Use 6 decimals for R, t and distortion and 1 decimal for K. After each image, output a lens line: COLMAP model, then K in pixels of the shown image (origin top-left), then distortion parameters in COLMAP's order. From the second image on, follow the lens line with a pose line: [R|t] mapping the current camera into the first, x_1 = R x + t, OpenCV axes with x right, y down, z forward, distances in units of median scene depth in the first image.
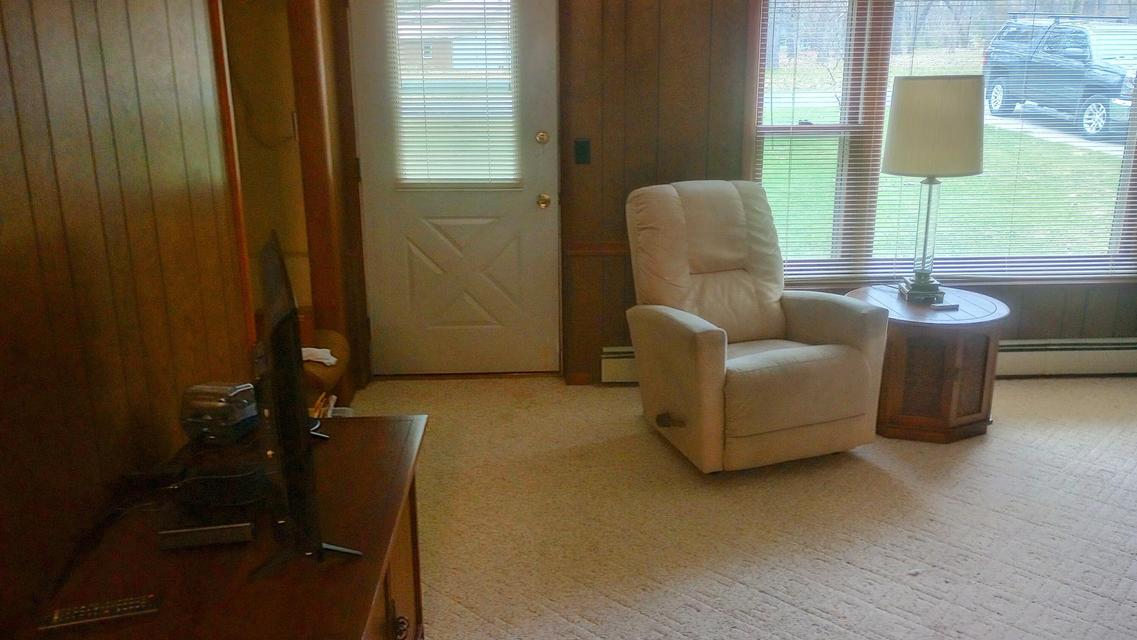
lens RADIAL K [[904.1, 0, 568.5], [0, 904.1, 320.0], [0, 0, 1]] dist [0.005862, -0.060110]
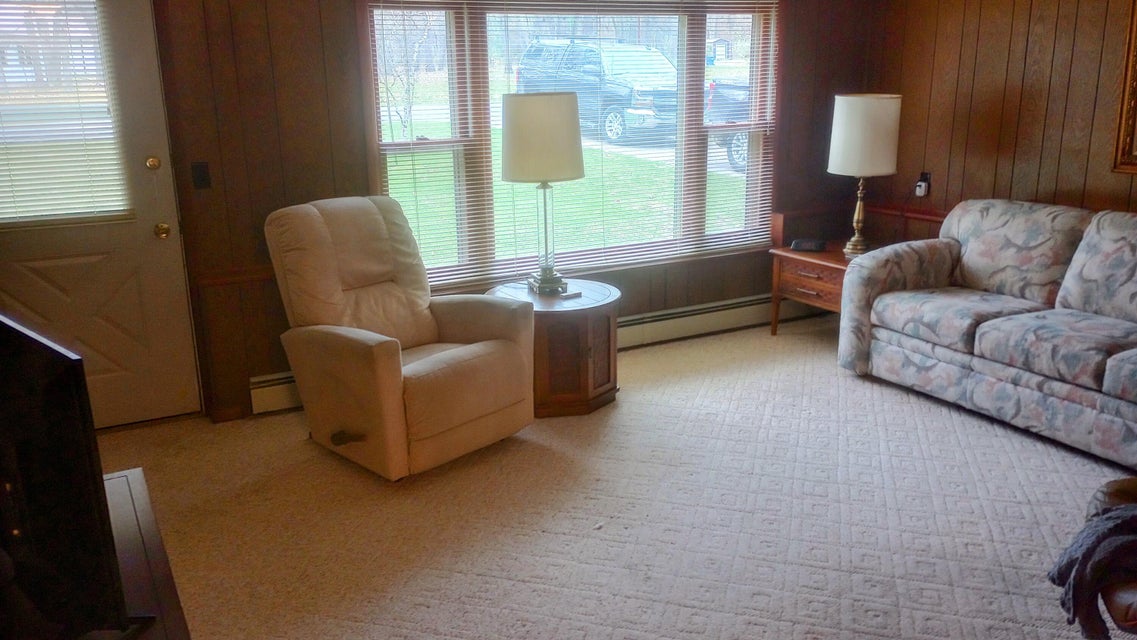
lens RADIAL K [[904.1, 0, 568.5], [0, 904.1, 320.0], [0, 0, 1]] dist [0.005862, -0.060110]
pose [[0.883679, -0.122146, 0.451876, -0.102019], [0.130133, 0.991405, 0.013500, 0.000649], [-0.449641, 0.046874, 0.891979, -0.010630]]
